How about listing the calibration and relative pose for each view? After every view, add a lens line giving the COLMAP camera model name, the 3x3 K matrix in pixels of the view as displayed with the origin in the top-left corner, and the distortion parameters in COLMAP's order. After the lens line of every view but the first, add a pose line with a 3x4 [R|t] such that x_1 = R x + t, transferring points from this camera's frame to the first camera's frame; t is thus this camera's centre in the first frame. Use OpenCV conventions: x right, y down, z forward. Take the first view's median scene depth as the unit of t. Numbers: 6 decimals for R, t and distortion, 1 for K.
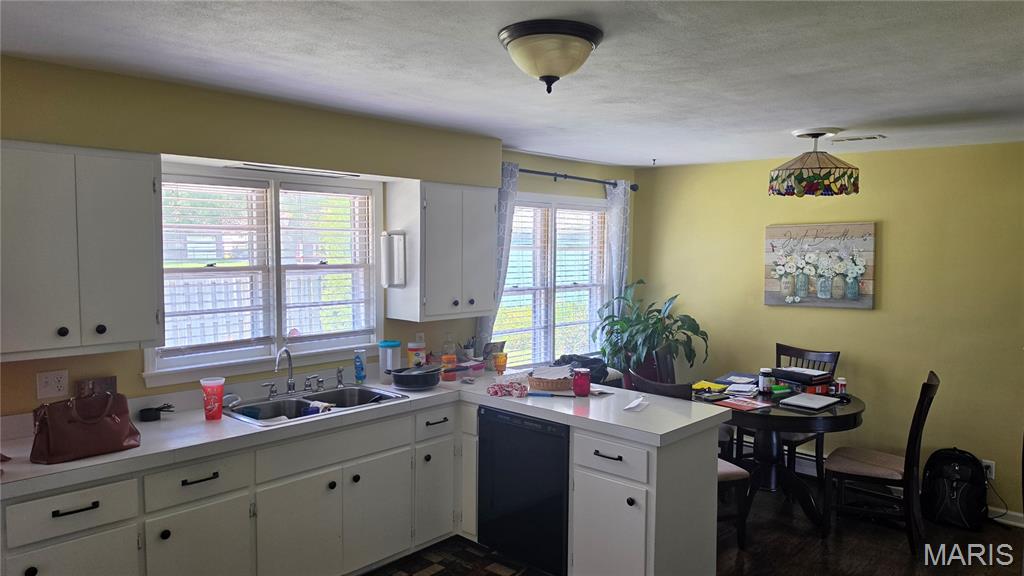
lens RADIAL K [[706.8, 0, 507.9], [0, 706.8, 284.9], [0, 0, 1]] dist [0.079447, -0.109825]
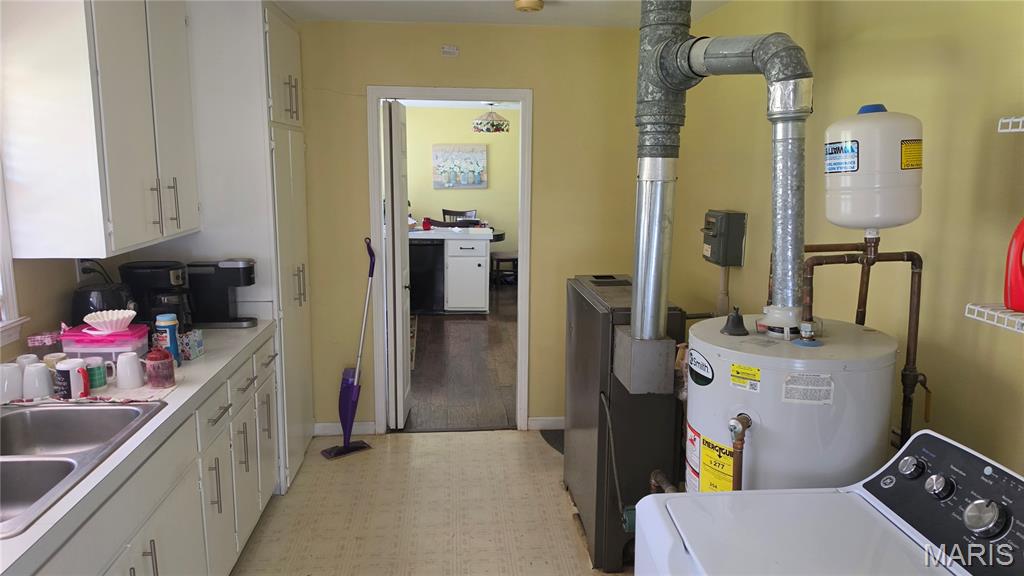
lens RADIAL K [[695.4, 0, 512.3], [0, 695.4, 295.8], [0, 0, 1]] dist [0.140222, -0.261637]
pose [[0.677883, -0.137266, 0.722241, -0.922439], [0.034402, 0.987261, 0.155345, 0.029993], [-0.734364, -0.080459, 0.673970, -0.425257]]
